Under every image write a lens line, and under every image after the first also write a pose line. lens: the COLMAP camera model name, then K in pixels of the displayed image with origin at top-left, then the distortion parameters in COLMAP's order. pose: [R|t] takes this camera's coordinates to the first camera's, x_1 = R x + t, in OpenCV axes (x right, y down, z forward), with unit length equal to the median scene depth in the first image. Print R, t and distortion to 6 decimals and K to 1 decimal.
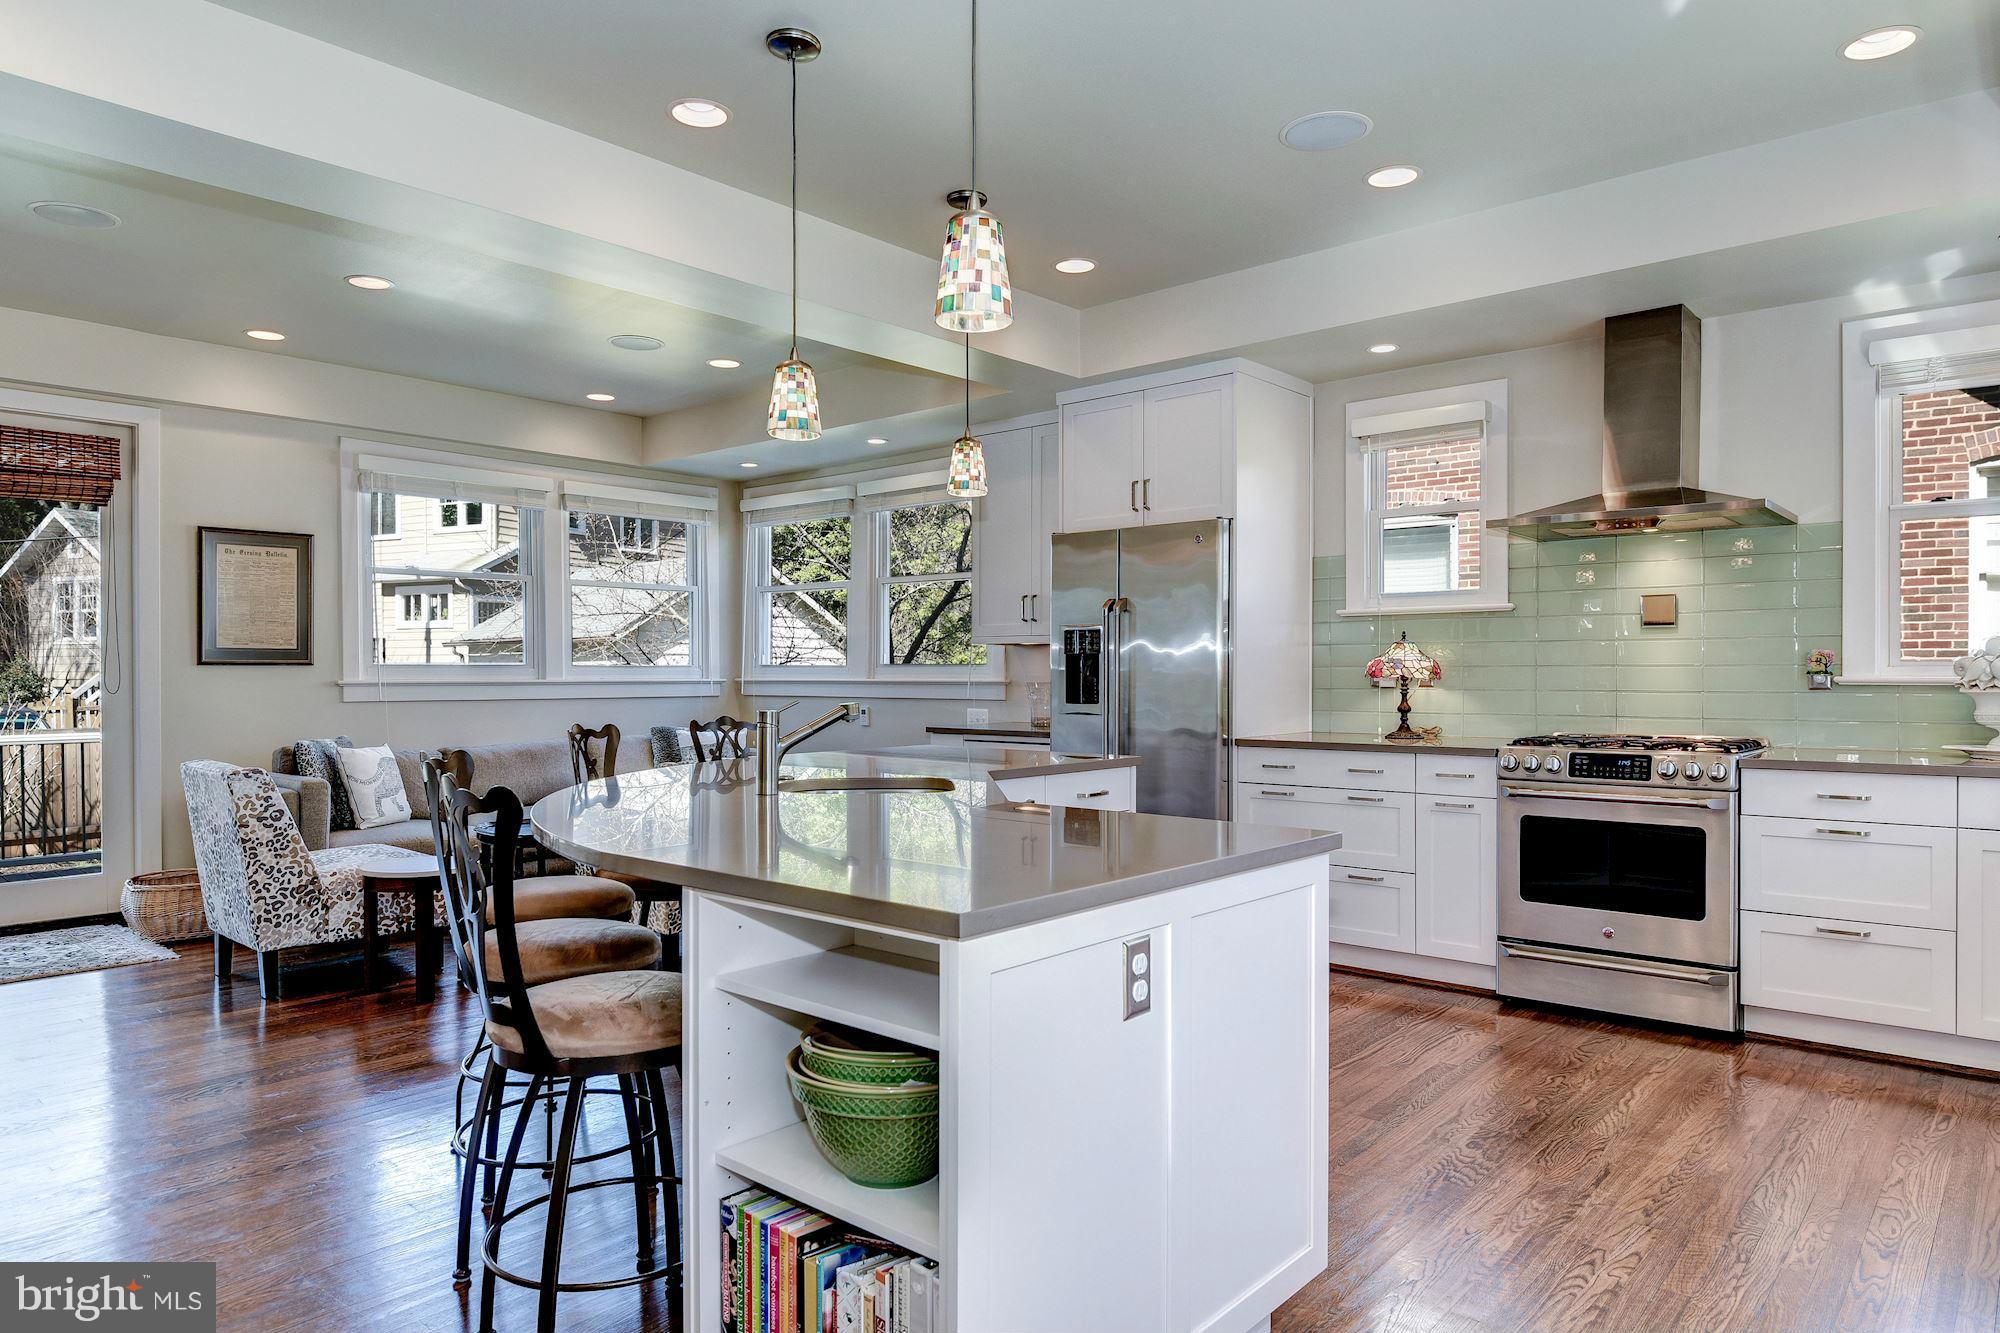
lens RADIAL K [[1219.0, 0, 1000.0], [0, 1219.0, 666.5], [0, 0, 1]] dist [-0.015115, -0.001147]
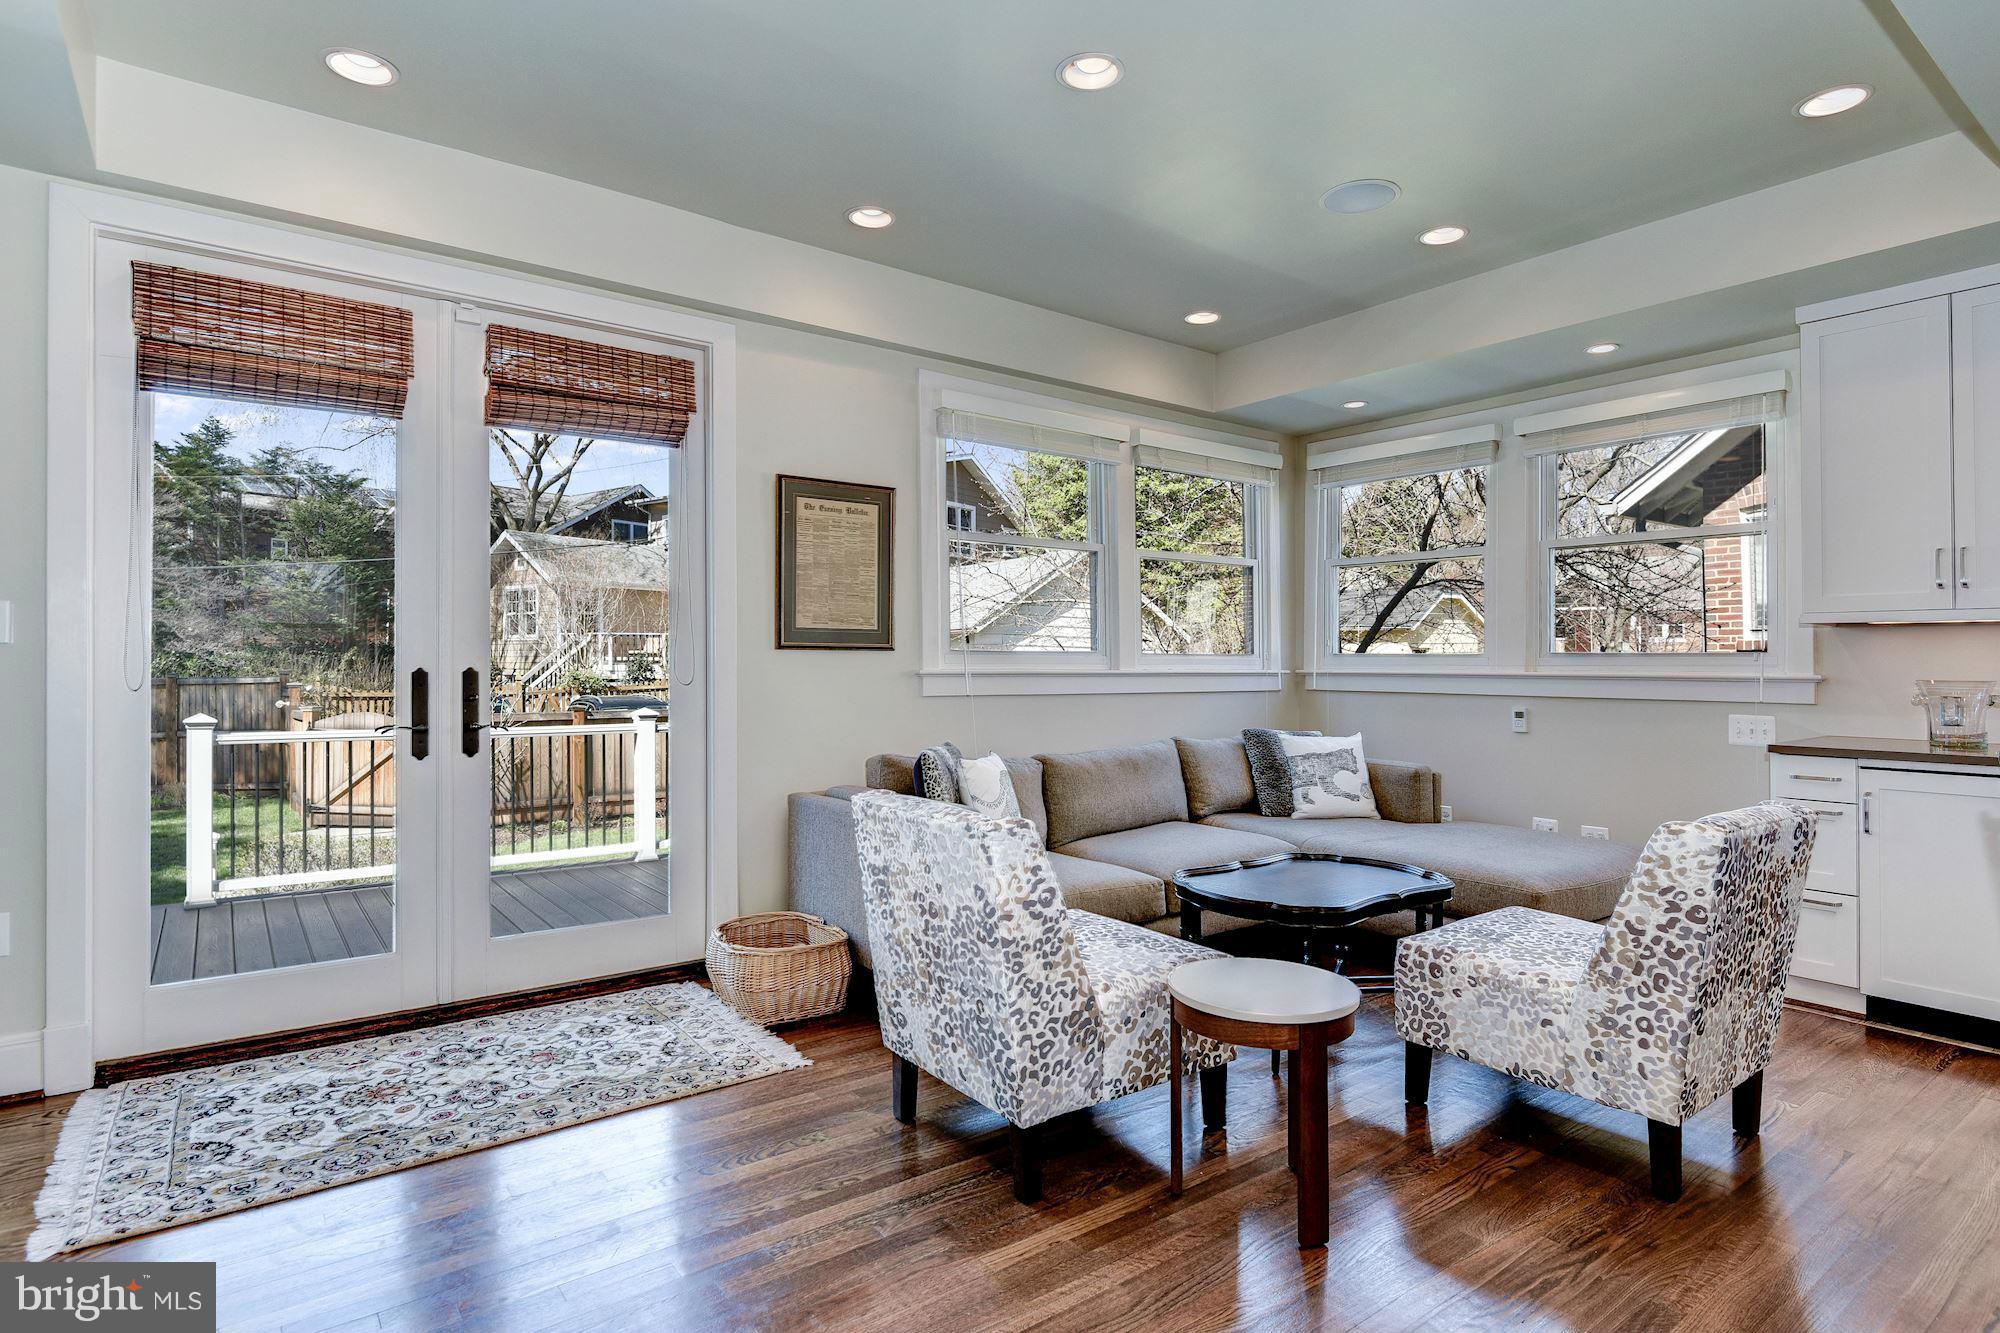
lens RADIAL K [[1025.2, 0, 997.1], [0, 1025.2, 663.3], [0, 0, 1]] dist [0.010956, -0.000399]
pose [[0.978848, 0.005445, -0.204519, -0.383840], [-0.004696, 0.999980, 0.004148, 0.004453], [0.204537, -0.003100, 0.978854, 0.372096]]
